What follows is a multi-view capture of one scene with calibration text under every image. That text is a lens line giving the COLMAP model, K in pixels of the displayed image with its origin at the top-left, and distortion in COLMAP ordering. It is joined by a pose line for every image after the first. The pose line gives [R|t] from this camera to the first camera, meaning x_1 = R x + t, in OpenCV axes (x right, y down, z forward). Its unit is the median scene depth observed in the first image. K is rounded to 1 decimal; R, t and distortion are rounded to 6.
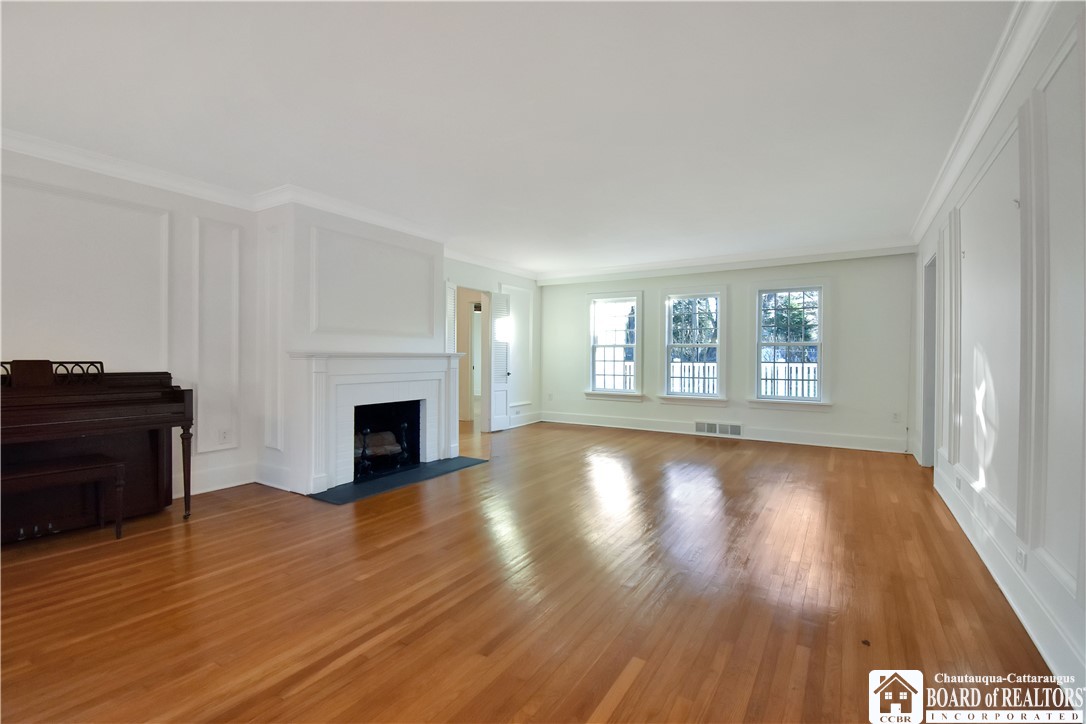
lens RADIAL K [[493.4, 0, 541.7], [0, 493.4, 352.0], [0, 0, 1]] dist [-0.000755, -0.000367]
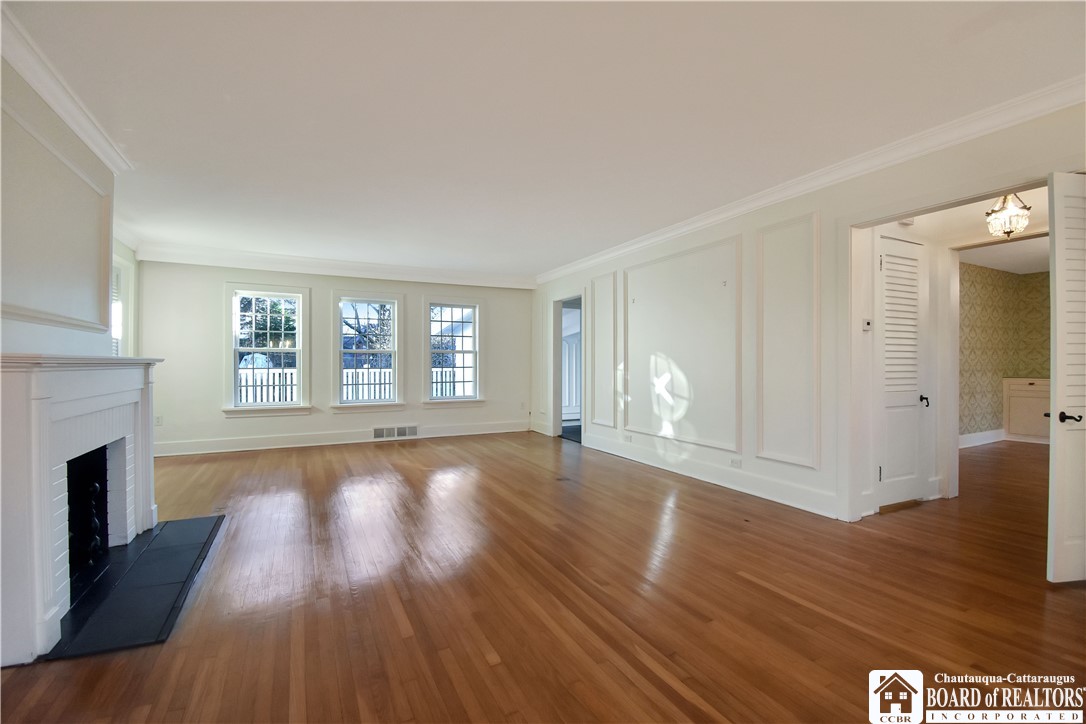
lens RADIAL K [[488.4, 0, 543.0], [0, 488.4, 362.0], [0, 0, 1]] dist [-0.000770, -0.000401]
pose [[0.511843, -0.002483, 0.859075, -0.369025], [-0.004828, 0.999972, 0.005767, 0.000703], [-0.859065, -0.007099, 0.511817, 0.214051]]
